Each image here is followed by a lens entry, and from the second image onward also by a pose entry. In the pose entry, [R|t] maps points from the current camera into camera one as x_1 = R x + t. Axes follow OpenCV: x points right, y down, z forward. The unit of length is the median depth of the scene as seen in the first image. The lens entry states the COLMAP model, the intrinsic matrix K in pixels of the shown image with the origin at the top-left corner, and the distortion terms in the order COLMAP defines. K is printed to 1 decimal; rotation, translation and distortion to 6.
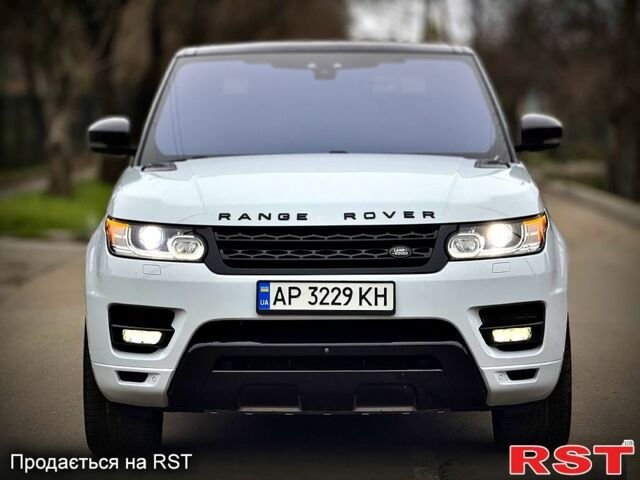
lens RADIAL K [[2472.7, 0, 320.0], [0, 2472.7, 240.0], [0, 0, 1]] dist [0.025460, -1.338232]
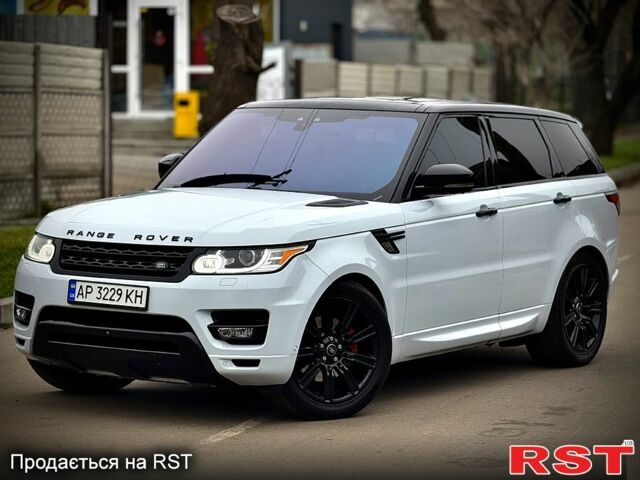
lens RADIAL K [[2472.7, 0, 320.0], [0, 2472.7, 240.0], [0, 0, 1]] dist [0.025460, -1.338232]
pose [[0.843920, 0.057202, -0.533410, 0.834212], [-0.052914, 0.998326, 0.023343, -0.045793], [0.533853, 0.008526, 0.845535, -0.108974]]
